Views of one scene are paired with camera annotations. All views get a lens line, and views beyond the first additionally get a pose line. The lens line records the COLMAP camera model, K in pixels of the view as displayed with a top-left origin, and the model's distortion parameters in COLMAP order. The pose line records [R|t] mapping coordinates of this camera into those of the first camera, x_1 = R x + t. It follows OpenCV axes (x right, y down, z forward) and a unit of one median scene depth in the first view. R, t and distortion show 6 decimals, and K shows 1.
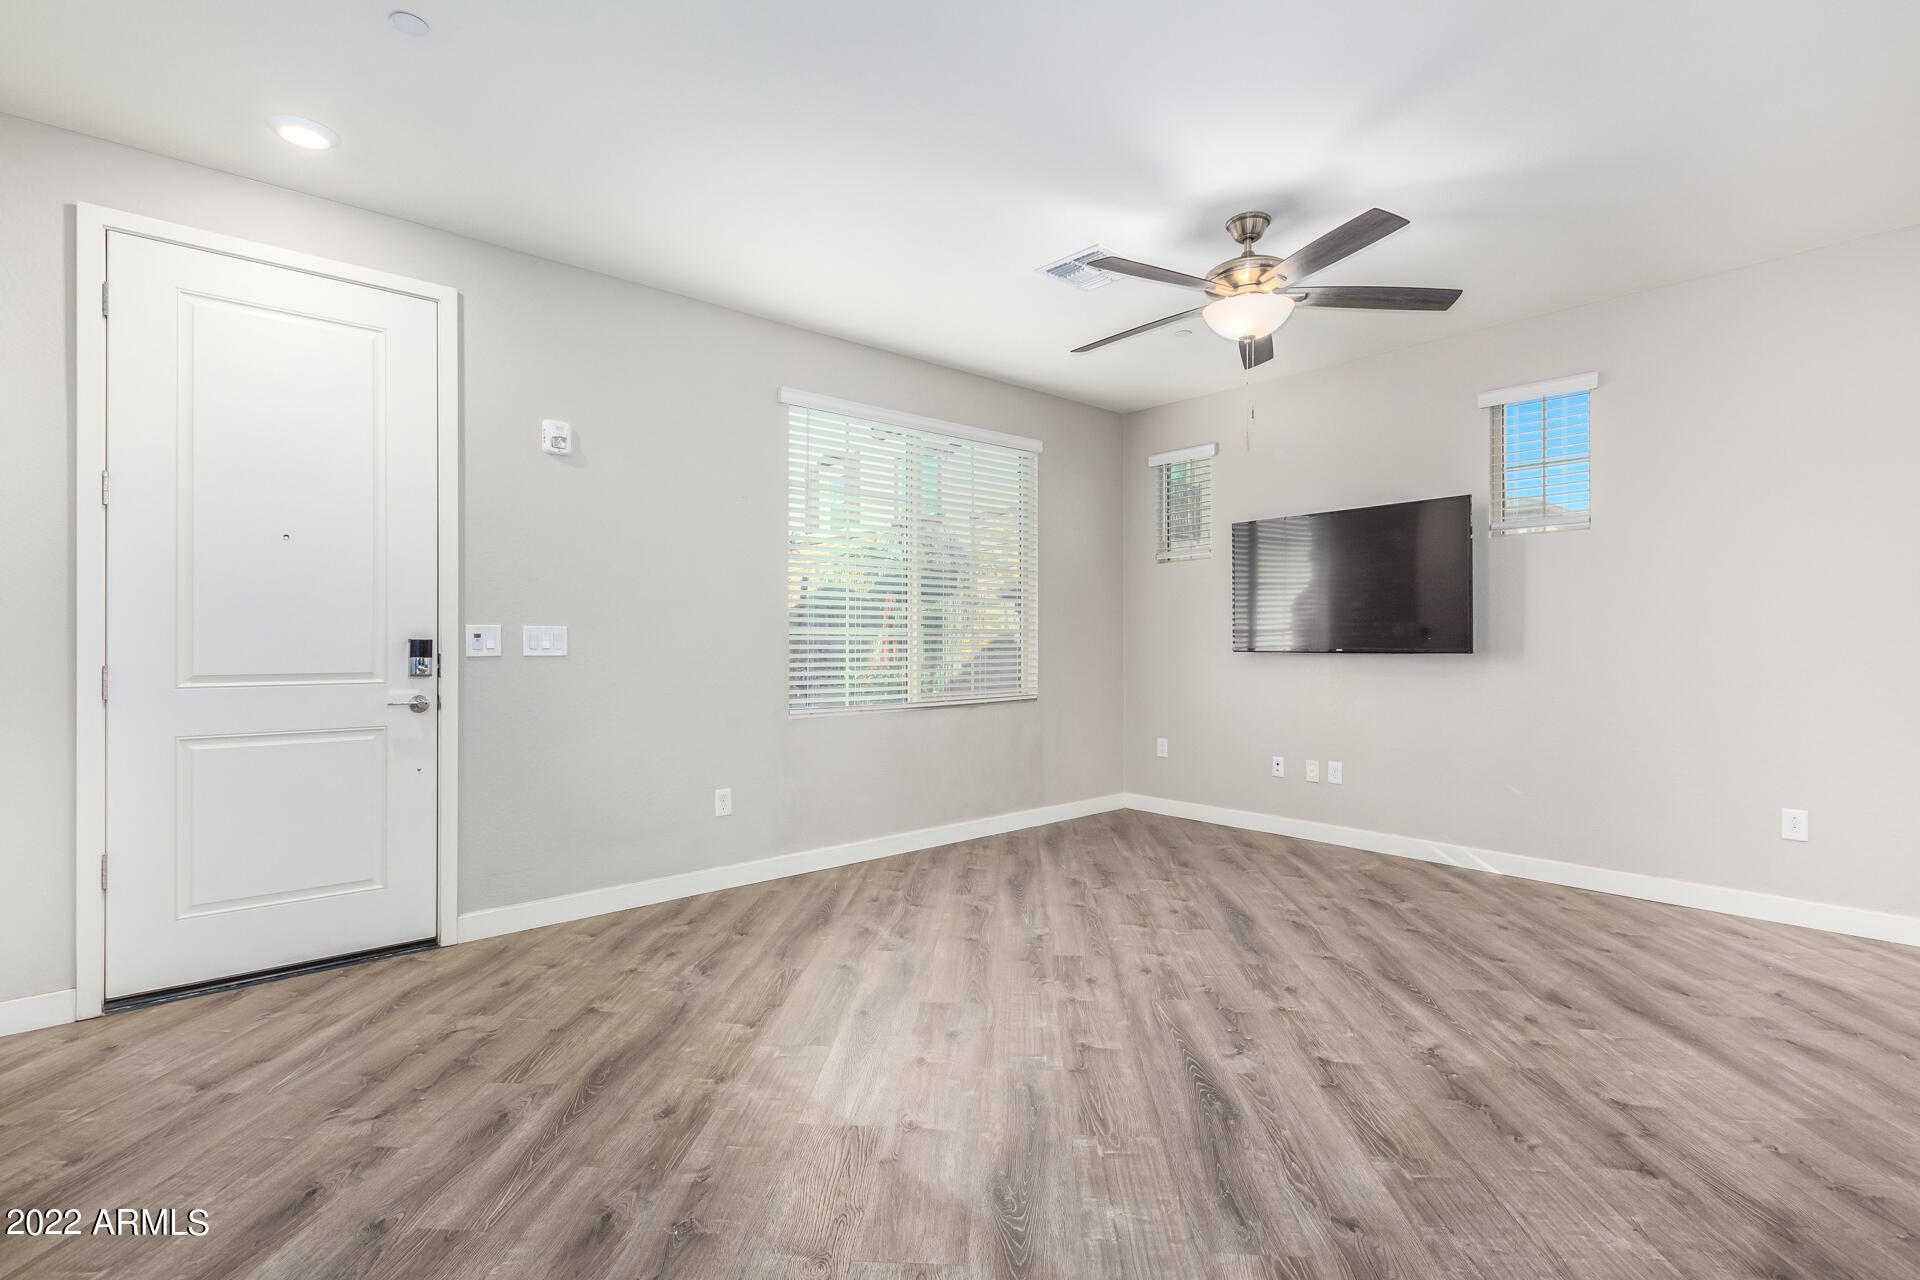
lens RADIAL K [[888.9, 0, 948.3], [0, 888.9, 644.6], [0, 0, 1]] dist [0.003888, 0.000390]
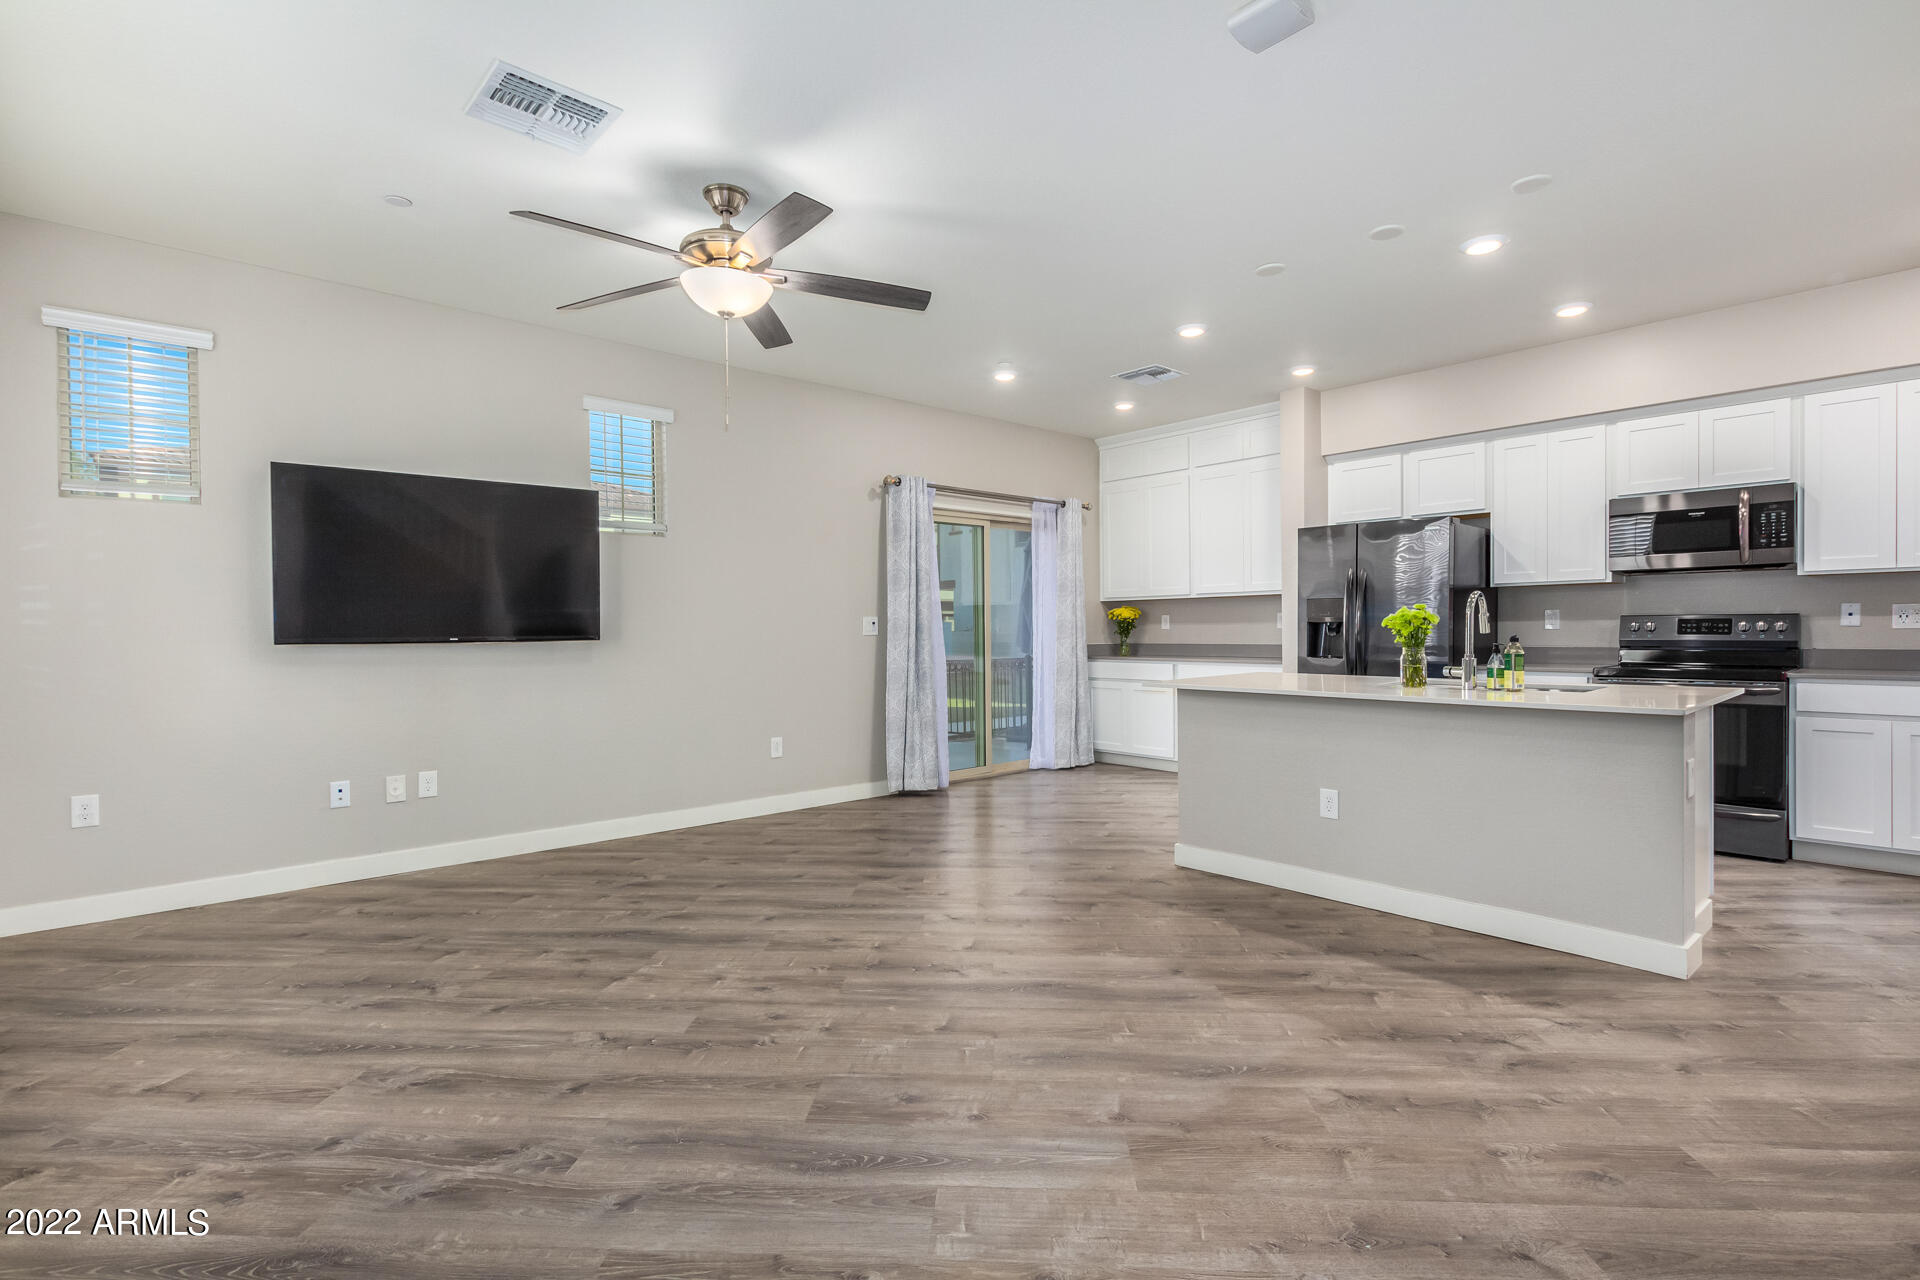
lens RADIAL K [[907.6, 0, 963.7], [0, 907.6, 644.7], [0, 0, 1]] dist [0.024178, -0.008053]
pose [[-0.019301, -0.017532, 0.999660, -0.659275], [0.007474, 0.999816, 0.017679, -0.000317], [-0.999786, 0.007812, -0.019166, 0.752903]]
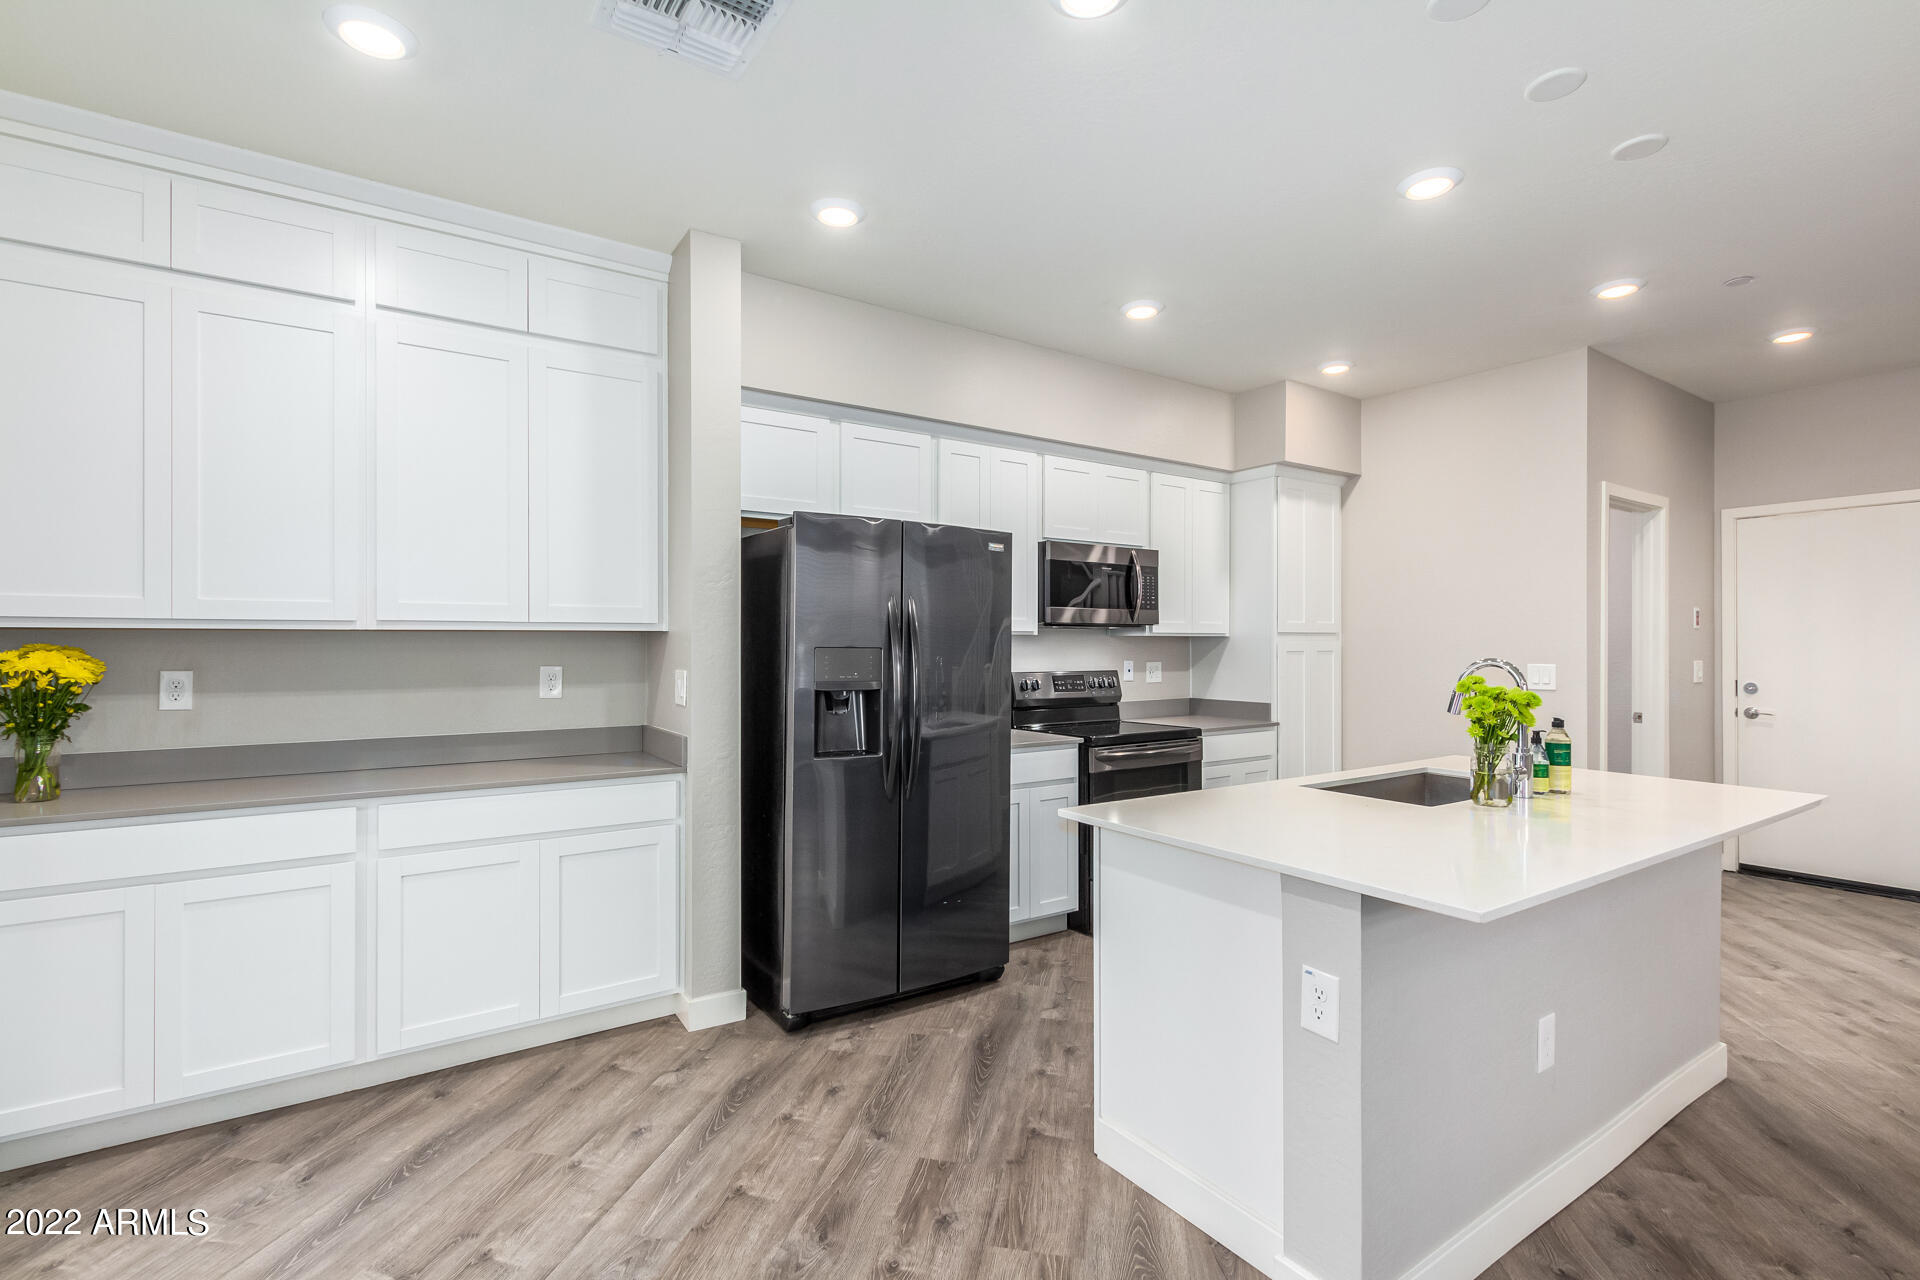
lens RADIAL K [[875.0, 0, 960.0], [0, 875.0, 640.0], [0, 0, 1]] dist [-0.000608, -0.000975]
pose [[-0.993294, 0.005764, 0.115469, 0.792712], [0.004245, 0.999901, -0.013397, -0.044933], [-0.115535, -0.012817, -0.993221, 0.914704]]
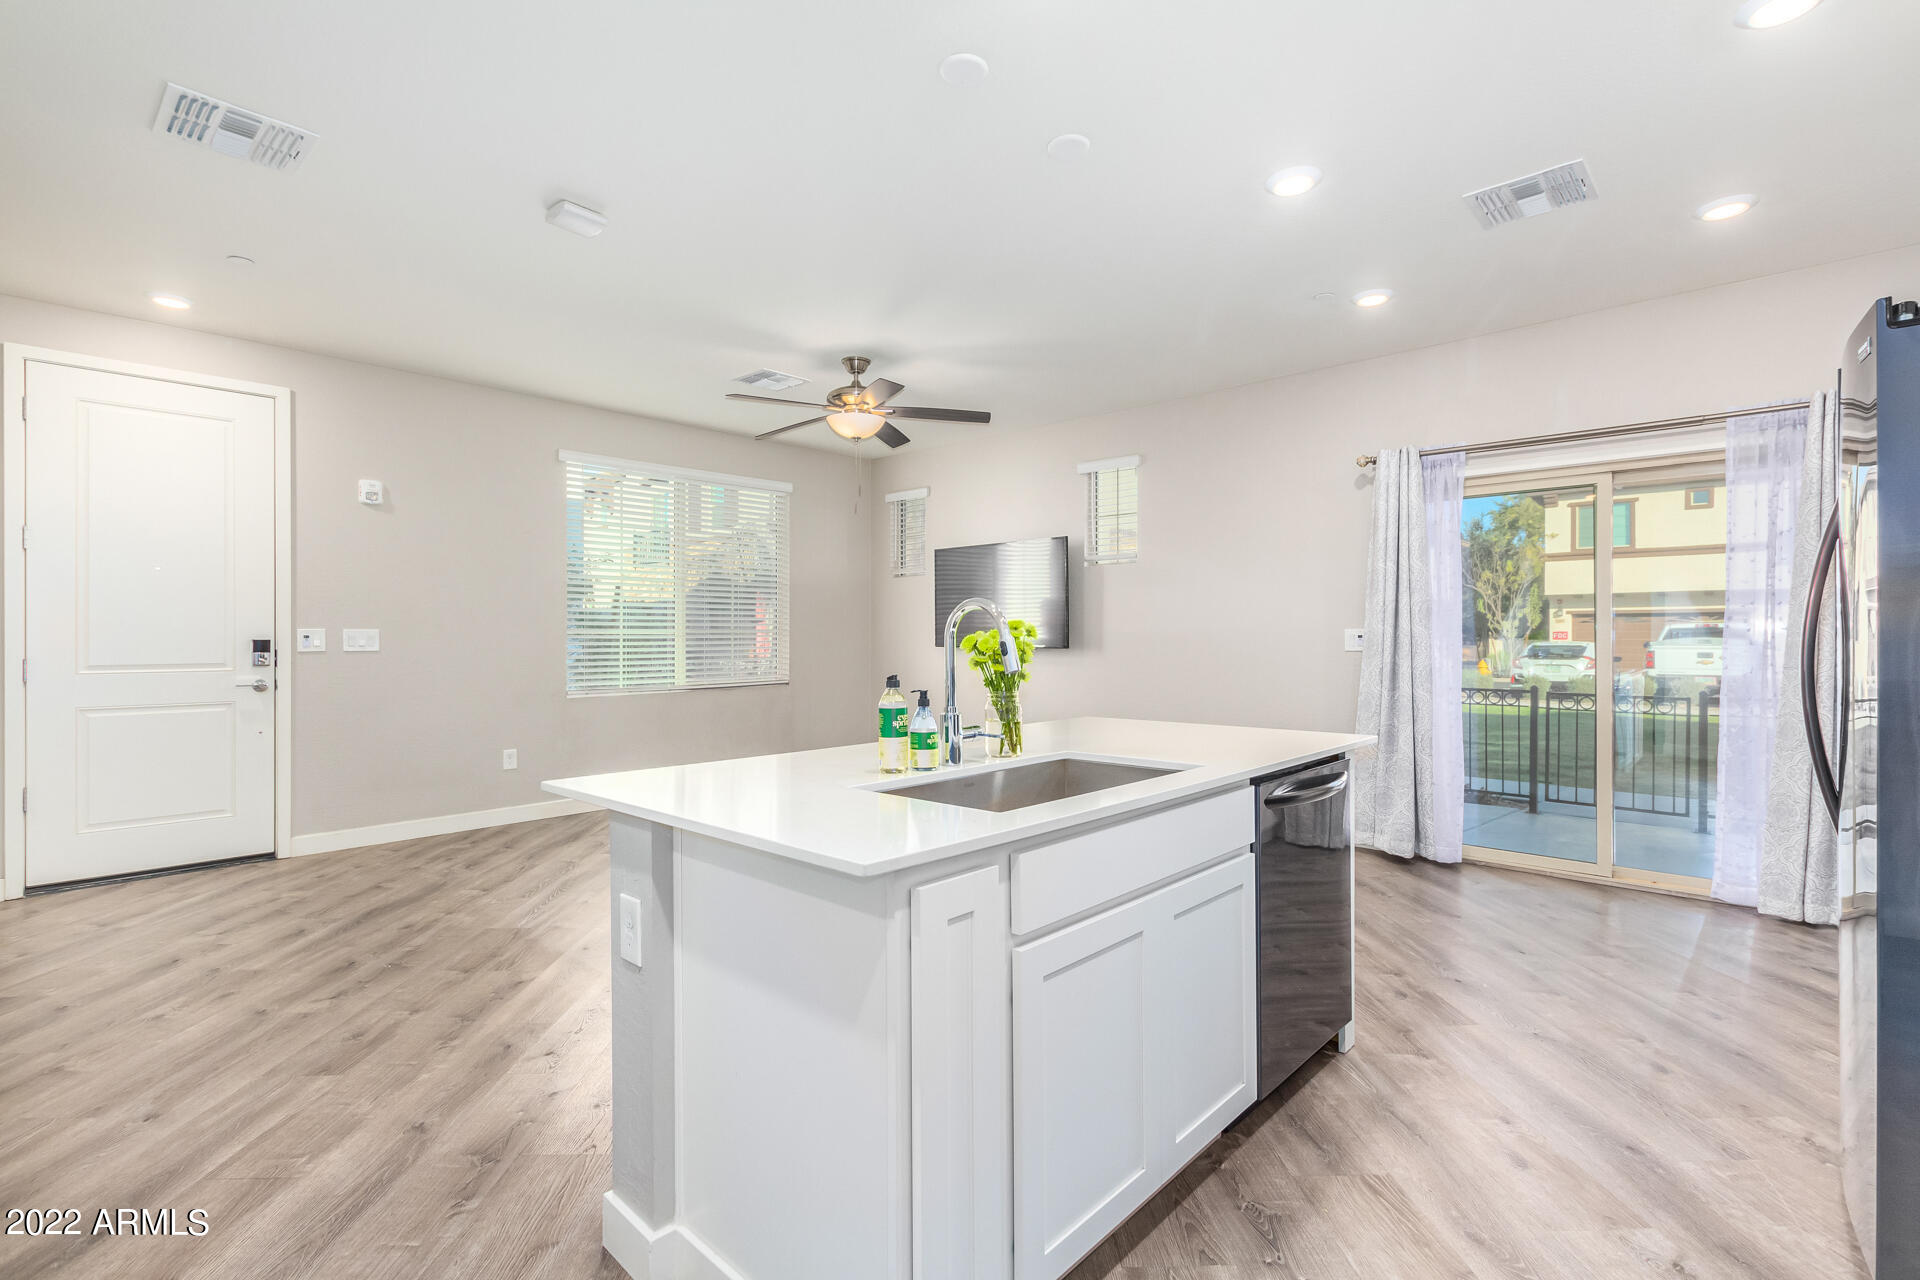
lens RADIAL K [[875.0, 0, 960.0], [0, 875.0, 640.0], [0, 0, 1]] dist [-0.000608, -0.000975]
pose [[0.994551, 0.000735, 0.104253, 0.353523], [-0.001232, 0.999988, 0.004704, -0.012974], [-0.104248, -0.004806, 0.994540, -0.478300]]
